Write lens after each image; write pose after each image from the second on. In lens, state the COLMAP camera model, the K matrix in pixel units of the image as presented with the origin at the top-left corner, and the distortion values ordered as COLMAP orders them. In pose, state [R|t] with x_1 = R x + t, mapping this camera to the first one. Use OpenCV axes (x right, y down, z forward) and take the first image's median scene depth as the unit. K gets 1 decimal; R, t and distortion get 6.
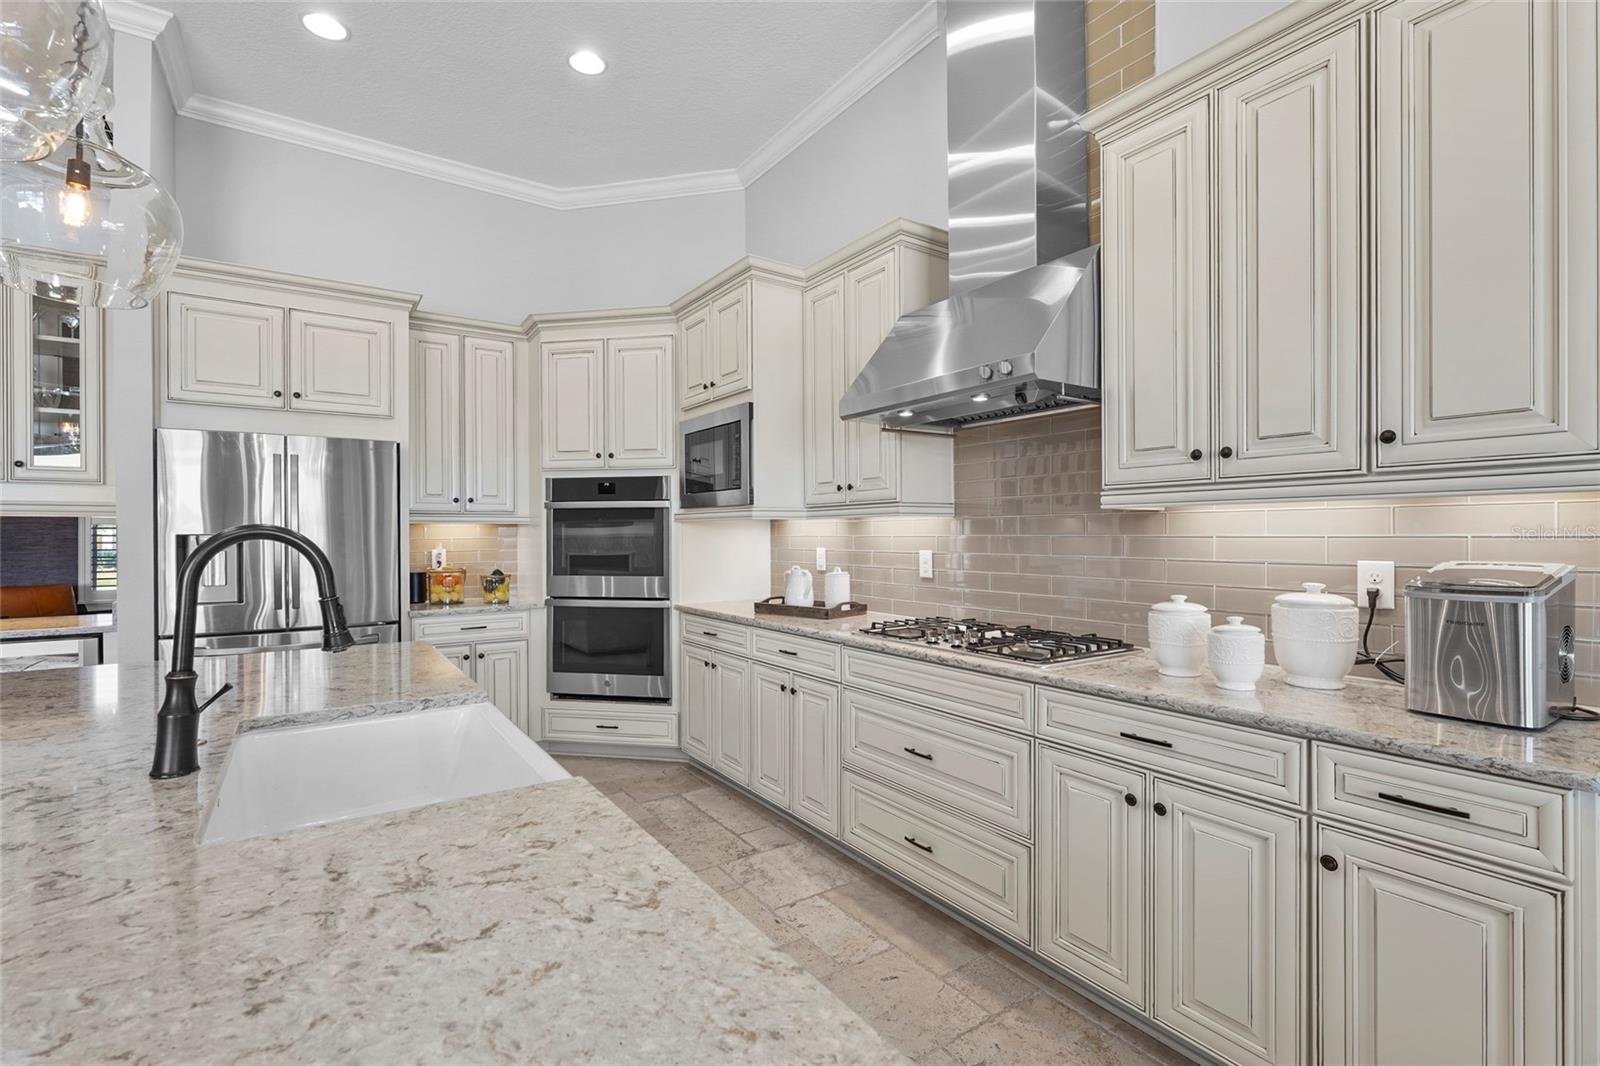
lens RADIAL K [[730.0, 0, 810.8], [0, 730.0, 533.3], [0, 0, 1]] dist [-0.000480, 0.001921]
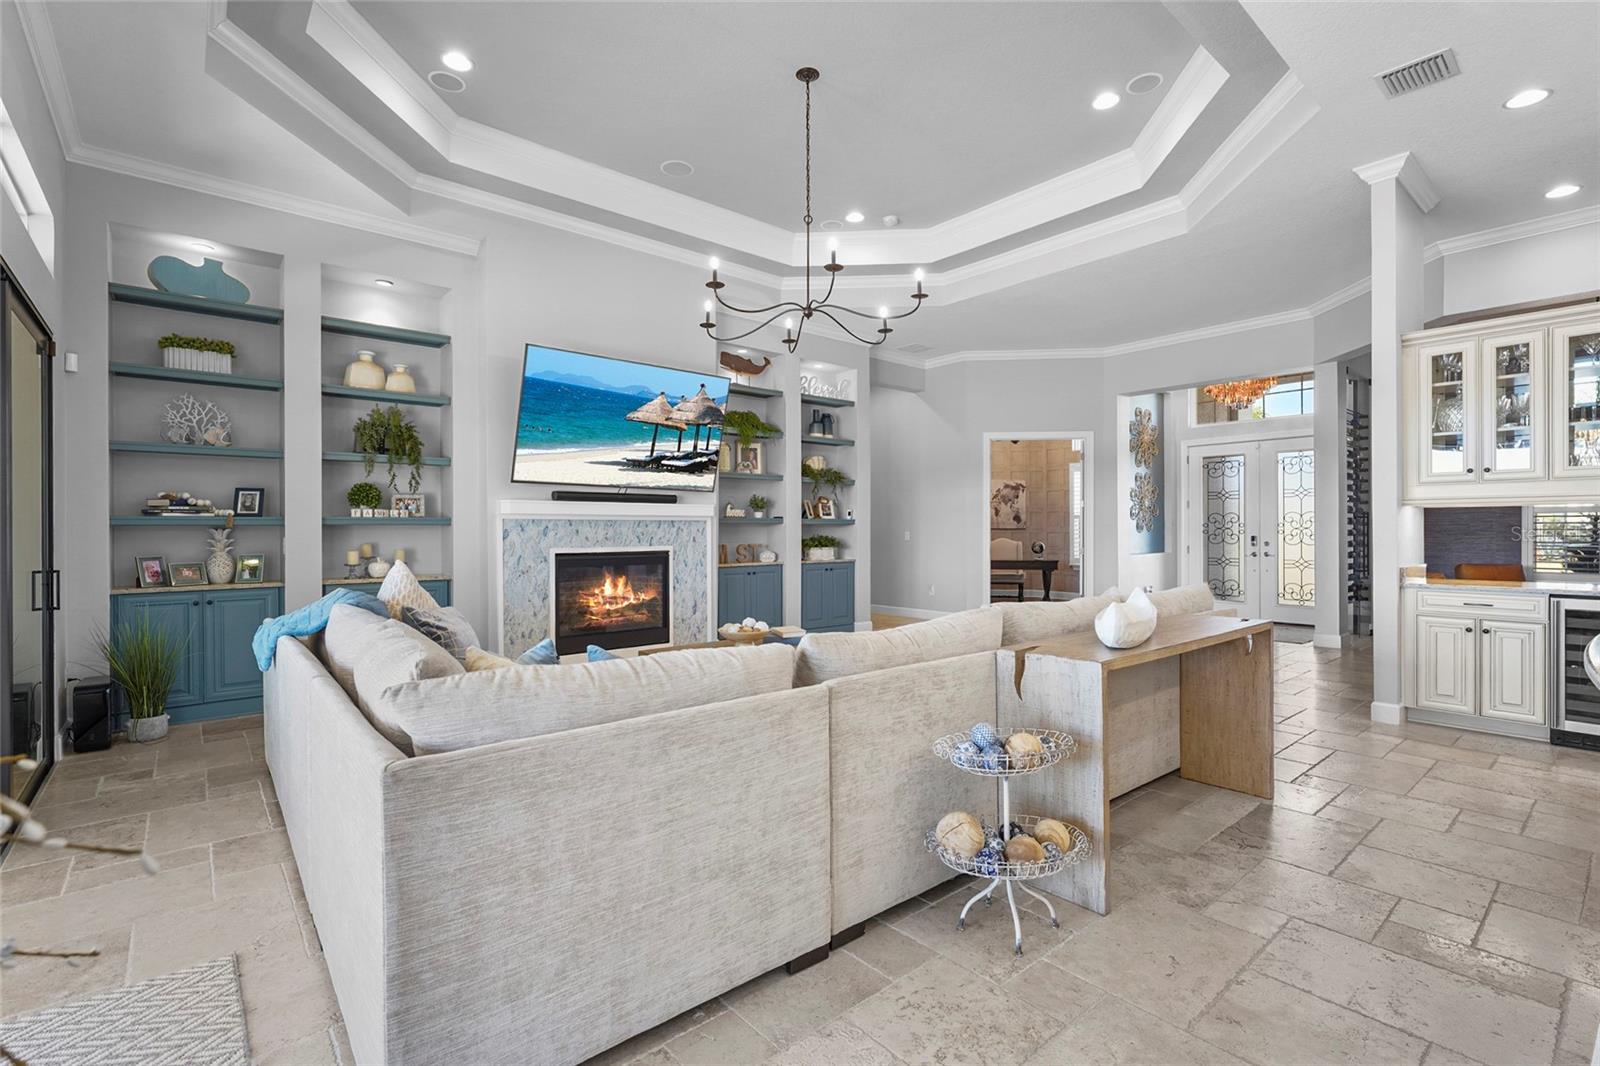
lens RADIAL K [[730.0, 0, 813.5], [0, 730.0, 518.7], [0, 0, 1]] dist [-0.000480, 0.001921]
pose [[0.143218, -0.015281, -0.989573, 0.023070], [-0.000224, 0.999880, -0.015472, 0.024647], [0.989691, 0.002438, 0.143197, -0.591918]]
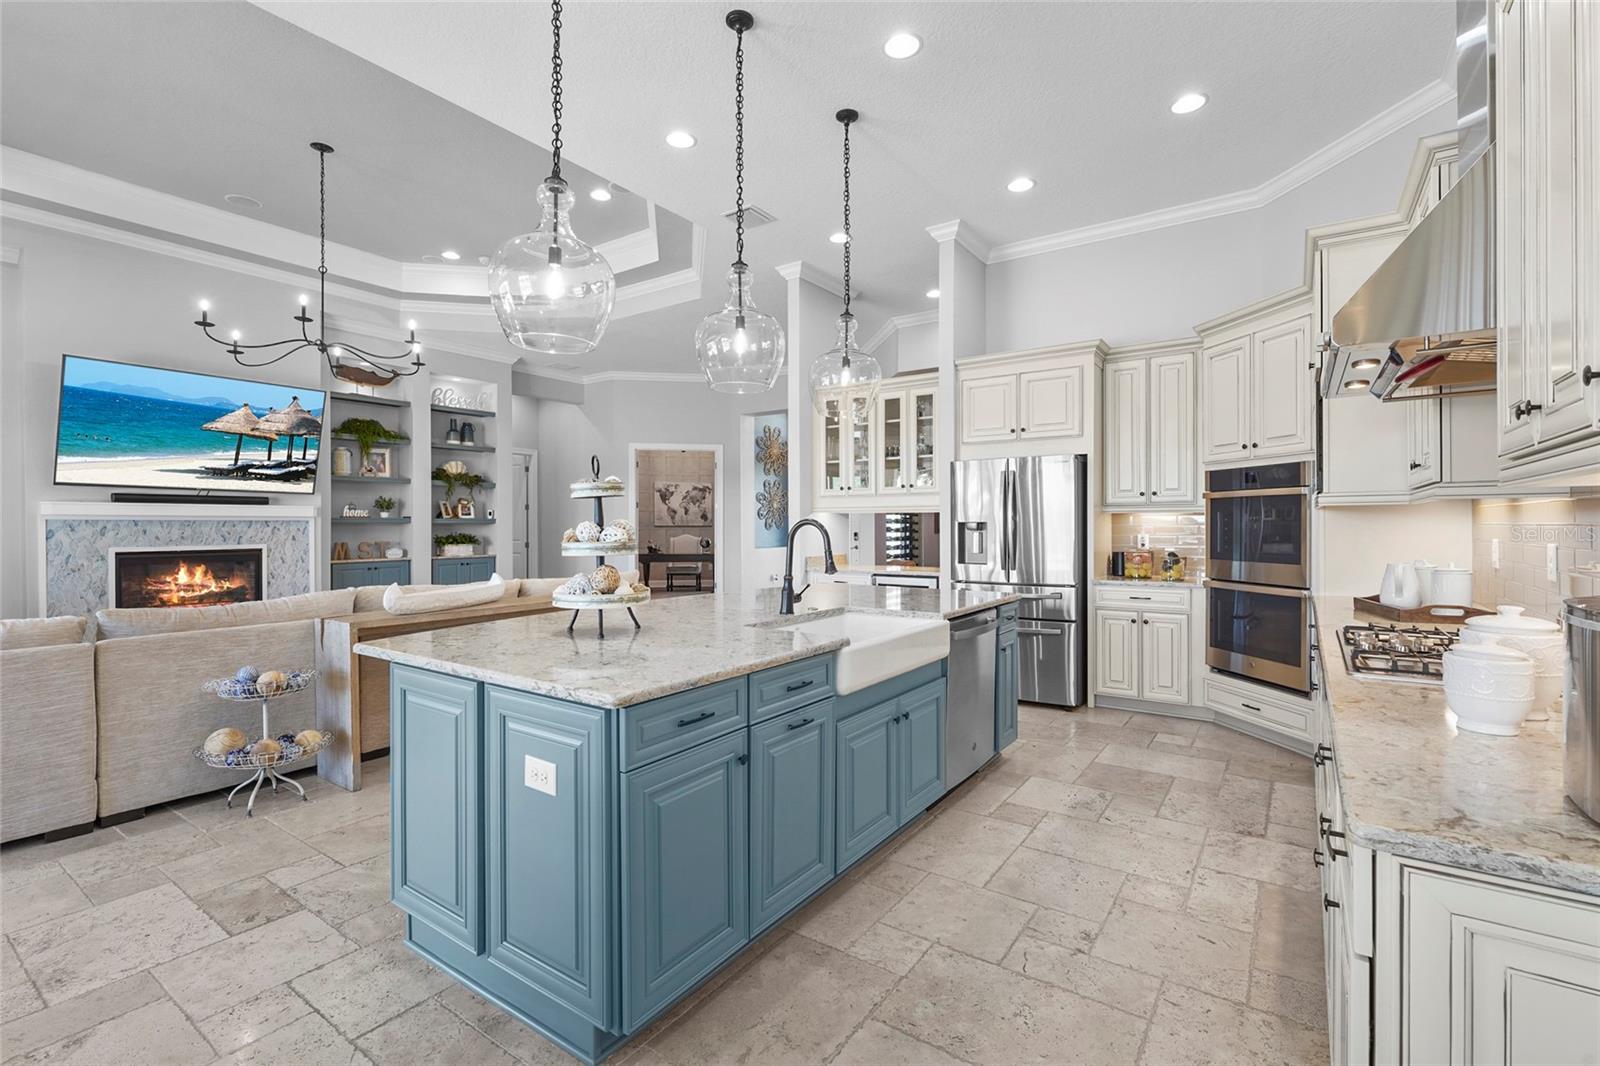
lens RADIAL K [[730.0, 0, 806.0], [0, 730.0, 521.7], [0, 0, 1]] dist [-0.000480, 0.001921]
pose [[0.345248, -0.002222, -0.938509, 0.596714], [-0.000621, 0.999996, -0.002596, 0.005787], [0.938511, 0.001479, 0.345246, 0.060468]]
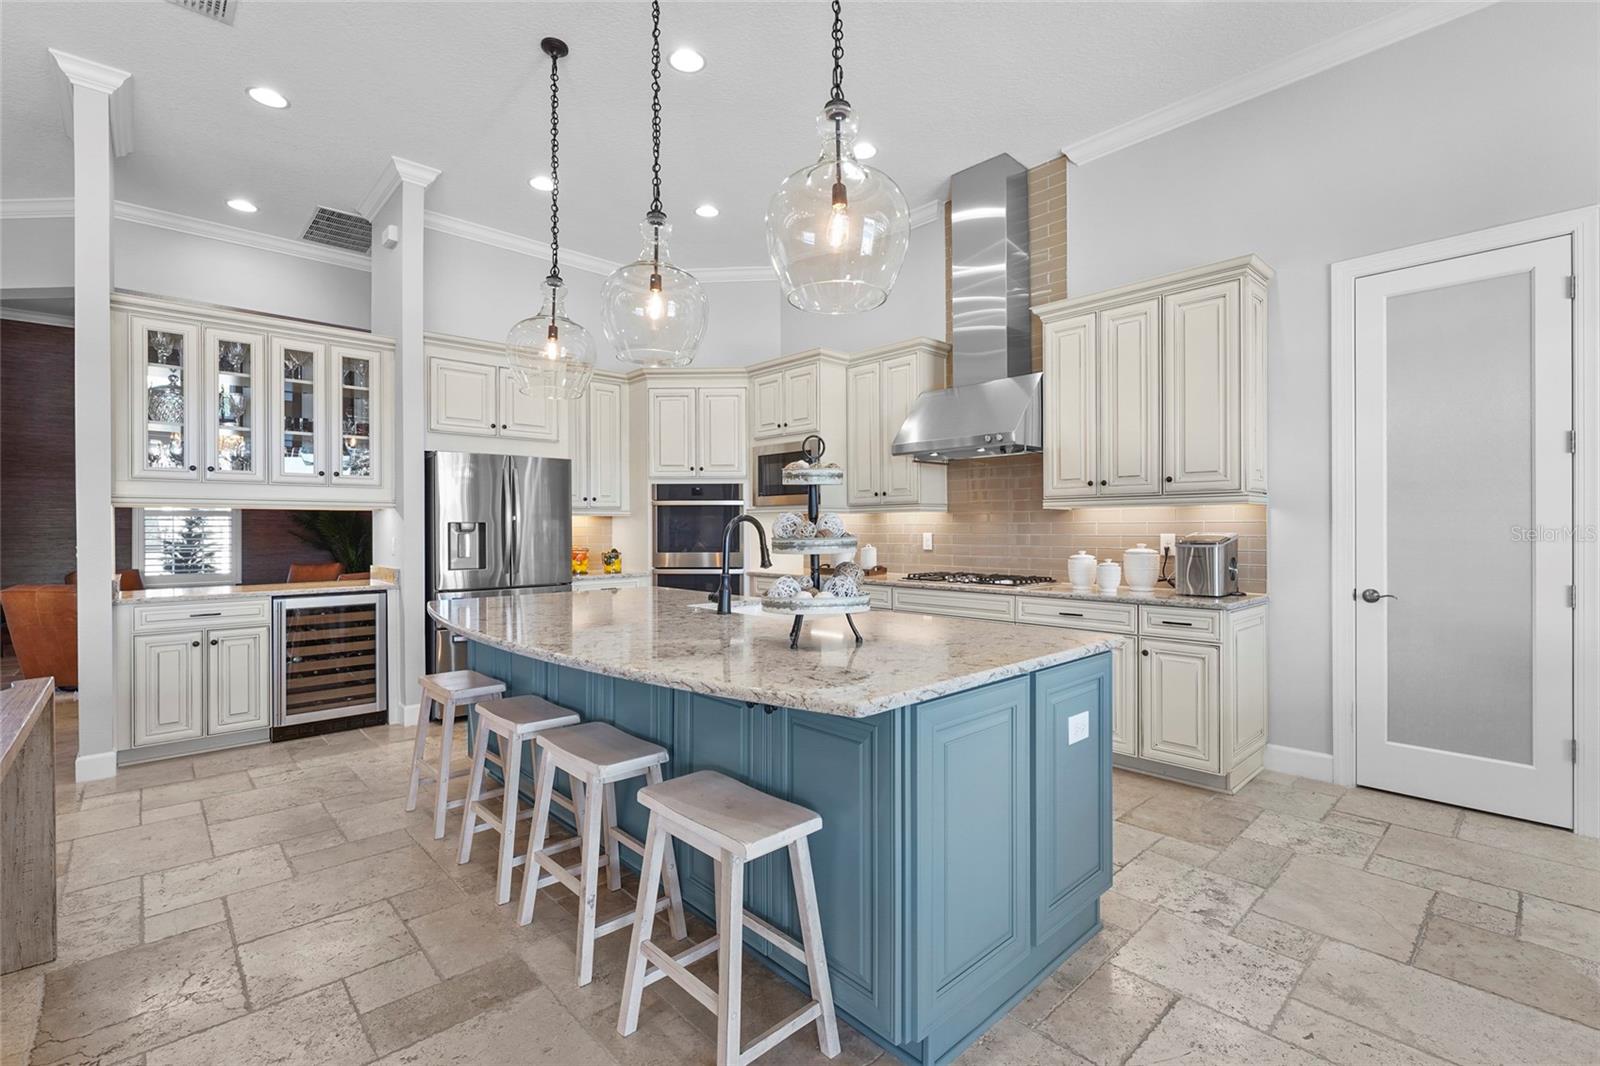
lens RADIAL K [[730.0, 0, 807.3], [0, 730.0, 528.7], [0, 0, 1]] dist [-0.000480, 0.001921]
pose [[0.987361, 0.000826, 0.158483, -0.367141], [-0.000916, 0.999999, 0.000499, 0.013156], [-0.158482, -0.000638, 0.987362, -0.569087]]
